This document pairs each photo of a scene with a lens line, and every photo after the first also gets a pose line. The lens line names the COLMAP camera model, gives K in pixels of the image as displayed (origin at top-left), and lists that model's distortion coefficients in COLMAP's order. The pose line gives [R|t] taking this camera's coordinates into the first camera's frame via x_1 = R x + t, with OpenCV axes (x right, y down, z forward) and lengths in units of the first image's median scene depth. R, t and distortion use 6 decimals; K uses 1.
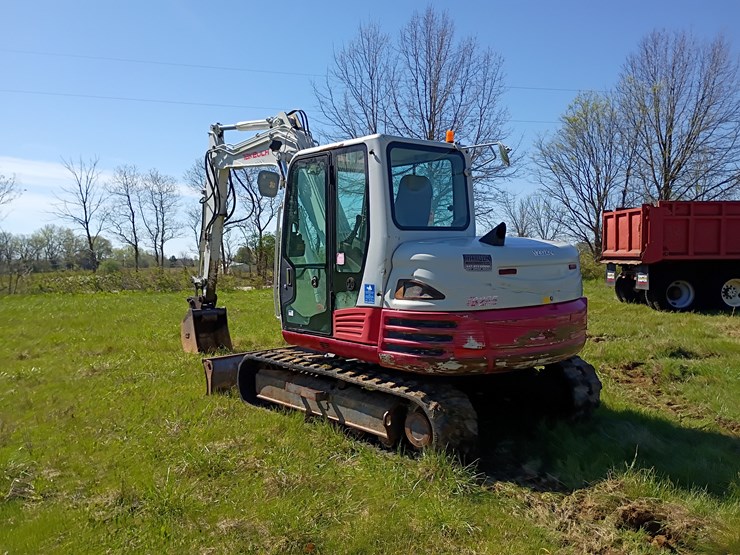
lens RADIAL K [[643.2, 0, 362.5], [0, 643.2, 289.7], [0, 0, 1]] dist [0.033581, -0.004354]
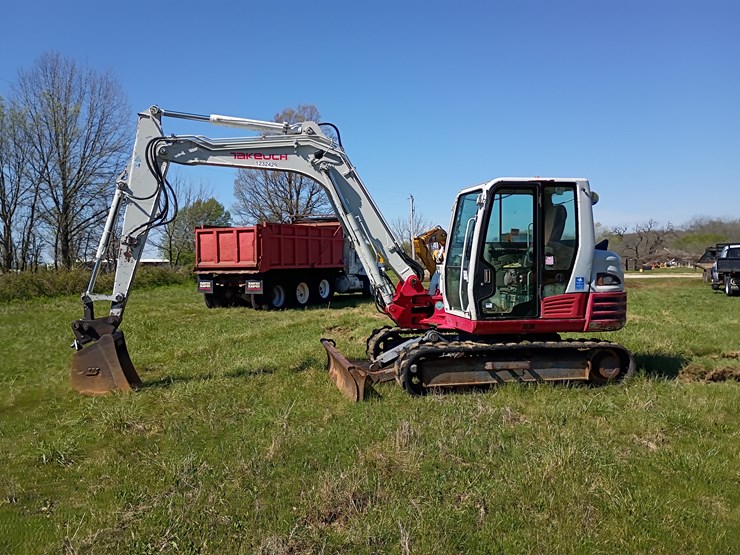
lens RADIAL K [[634.7, 0, 366.4], [0, 634.7, 276.8], [0, 0, 1]] dist [0.038411, 0.000173]
pose [[0.494319, -0.021978, 0.869003, -1.415910], [0.061389, 0.998067, -0.009678, -0.023616], [-0.867110, 0.058131, 0.494713, 0.652380]]
